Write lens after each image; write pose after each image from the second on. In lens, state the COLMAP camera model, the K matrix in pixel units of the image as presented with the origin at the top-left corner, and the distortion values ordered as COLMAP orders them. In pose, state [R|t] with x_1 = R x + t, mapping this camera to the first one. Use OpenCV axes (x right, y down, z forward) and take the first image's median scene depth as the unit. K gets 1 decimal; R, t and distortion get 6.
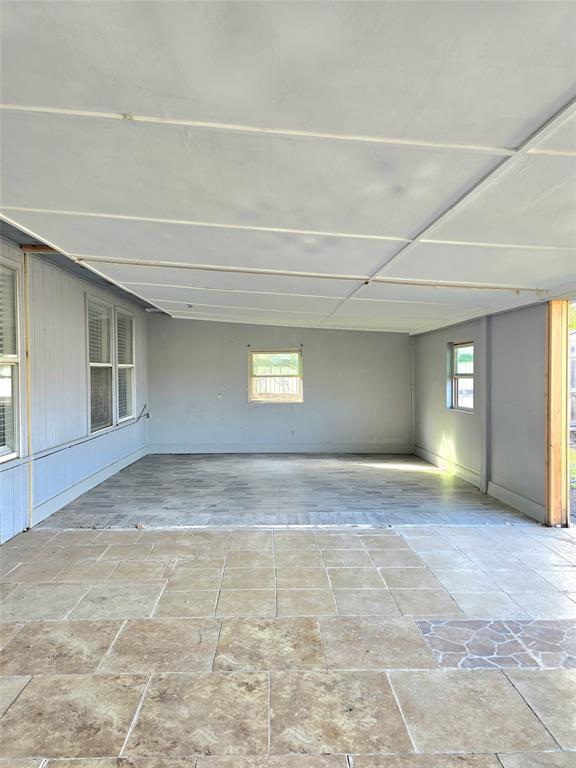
lens RADIAL K [[522.0, 0, 288.0], [0, 522.0, 382.5], [0, 0, 1]] dist [0.057443, -0.048393]
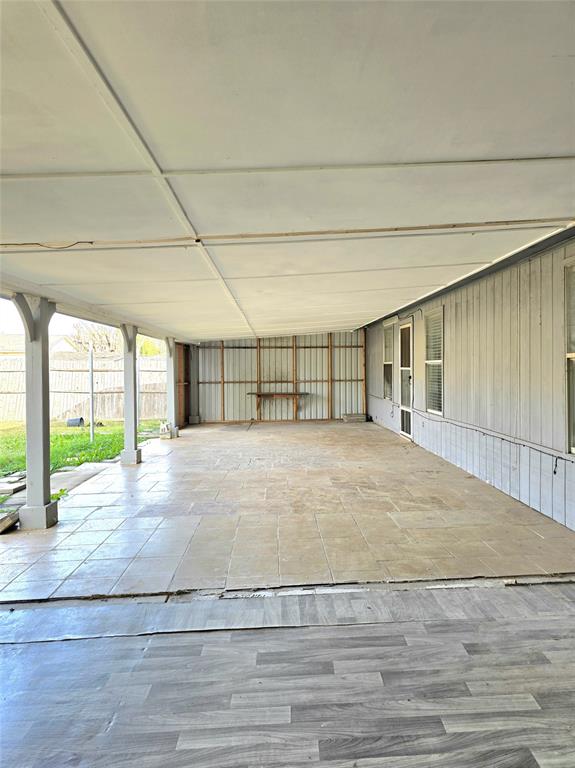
lens RADIAL K [[522.0, 0, 287.6], [0, 522.0, 381.2], [0, 0, 1]] dist [0.057443, -0.048393]
pose [[-0.999838, 0.002485, 0.017812, 0.027180], [0.003314, 0.998904, 0.046678, -0.051464], [-0.017676, 0.046730, -0.998751, 2.003074]]
